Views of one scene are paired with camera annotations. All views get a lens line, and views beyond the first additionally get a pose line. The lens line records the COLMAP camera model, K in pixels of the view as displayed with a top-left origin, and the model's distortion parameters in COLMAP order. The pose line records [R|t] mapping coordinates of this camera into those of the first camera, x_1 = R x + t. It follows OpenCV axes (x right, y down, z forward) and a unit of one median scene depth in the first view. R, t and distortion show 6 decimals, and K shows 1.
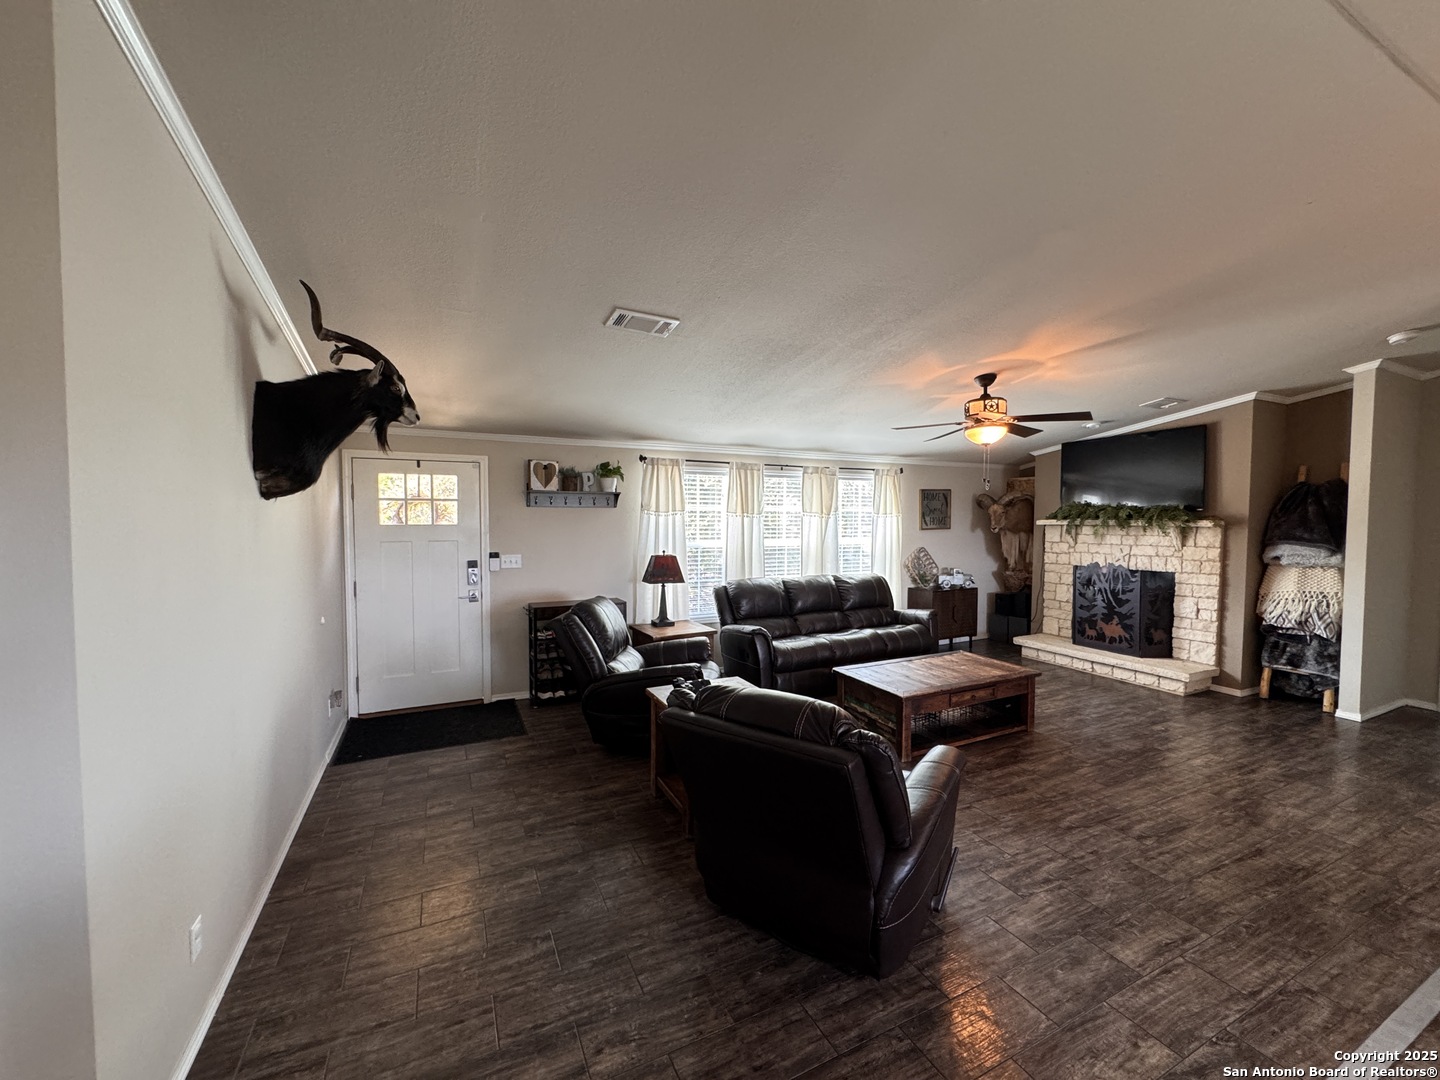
lens RADIAL K [[578.1, 0, 721.3], [0, 578.1, 532.5], [0, 0, 1]] dist [-0.004127, 0.000725]
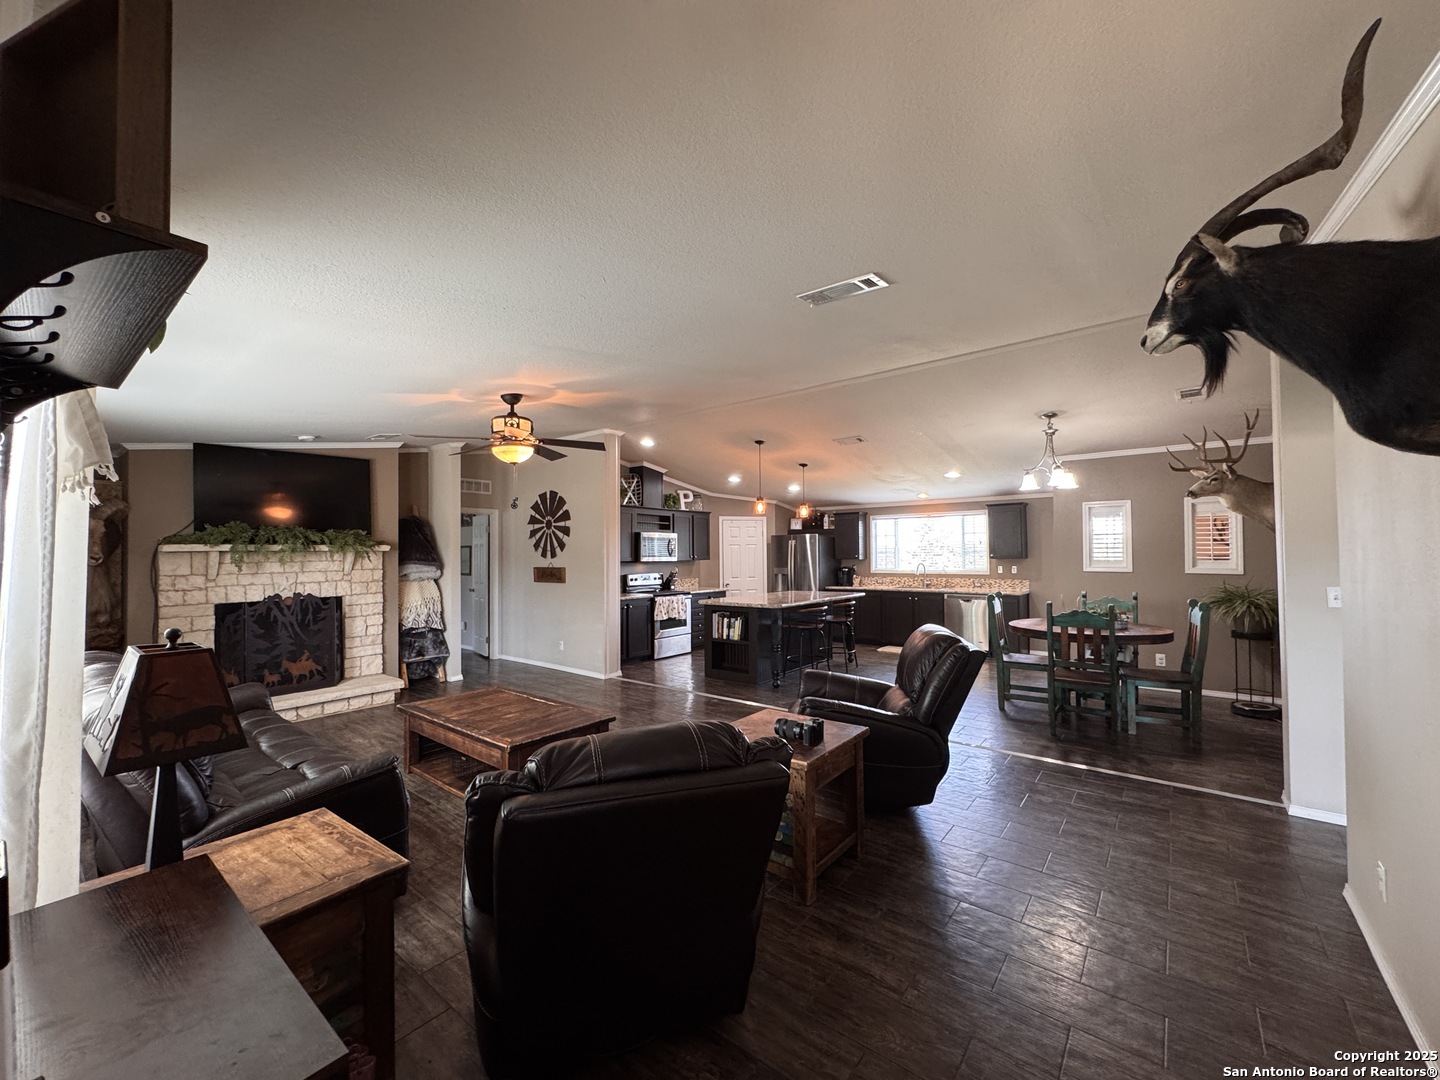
lens RADIAL K [[578.1, 0, 717.5], [0, 578.1, 544.7], [0, 0, 1]] dist [-0.004127, 0.000725]
pose [[-0.428940, 0.014417, 0.903218, -0.431474], [0.031548, 0.999502, -0.000972, 0.000097], [-0.902782, 0.028078, -0.429181, 0.830634]]
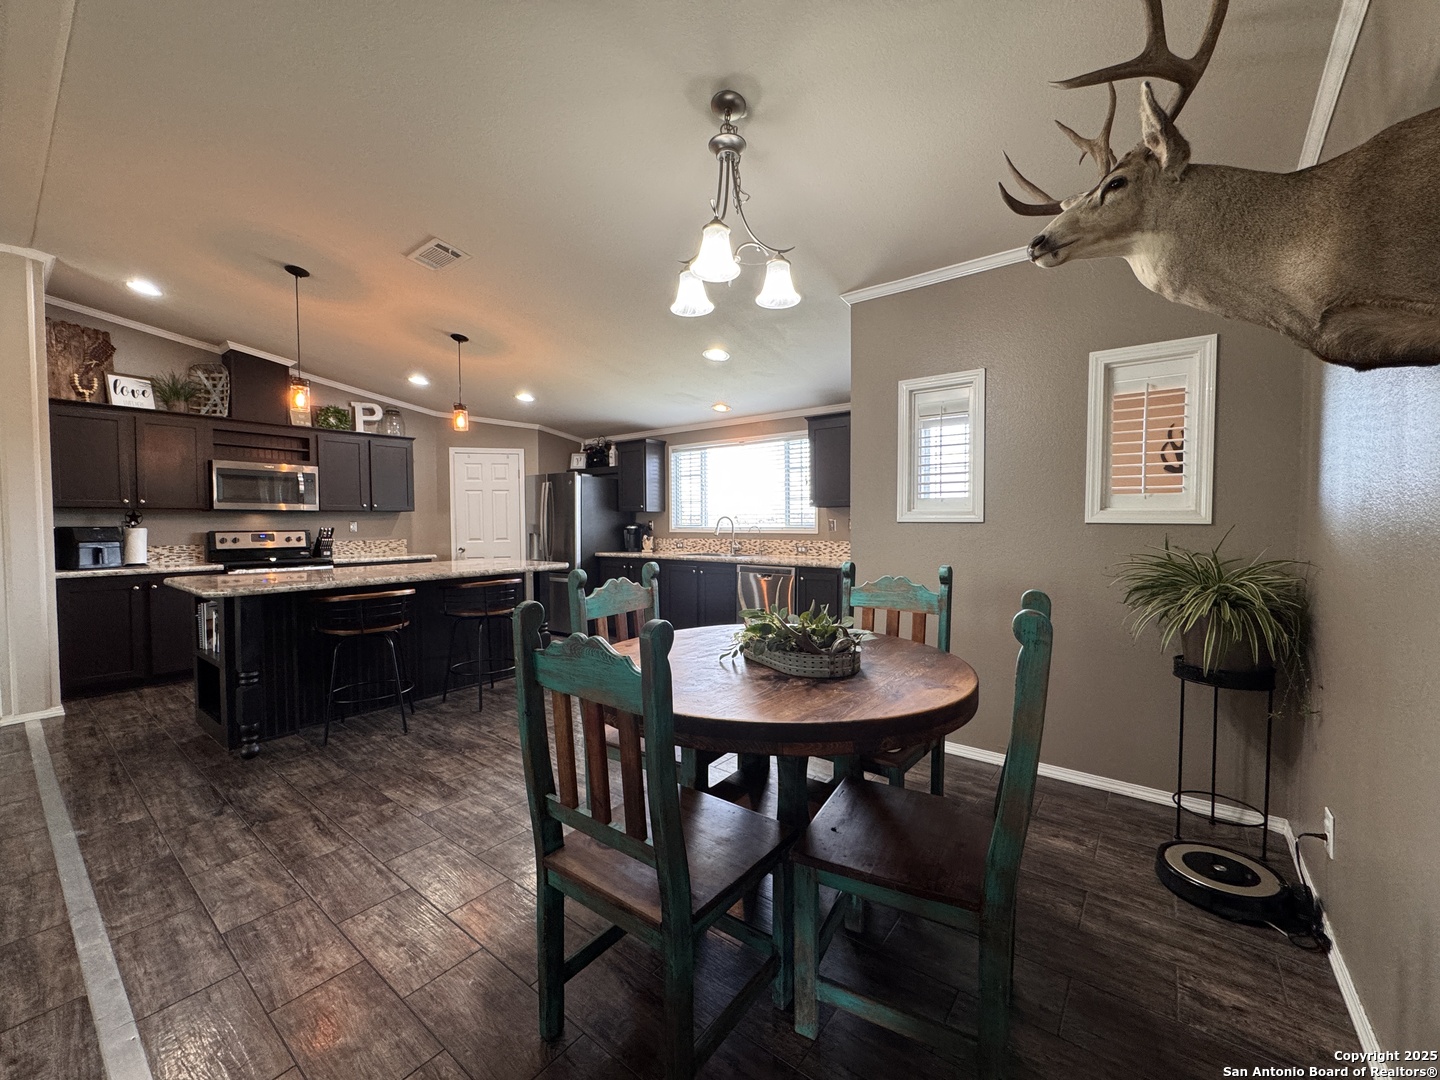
lens RADIAL K [[578.1, 0, 716.9], [0, 578.1, 544.5], [0, 0, 1]] dist [-0.004127, 0.000725]
pose [[-0.439955, -0.037891, 0.897220, -0.306133], [0.028980, 0.997990, 0.056358, 0.025911], [-0.897552, 0.050797, -0.437972, 0.512758]]
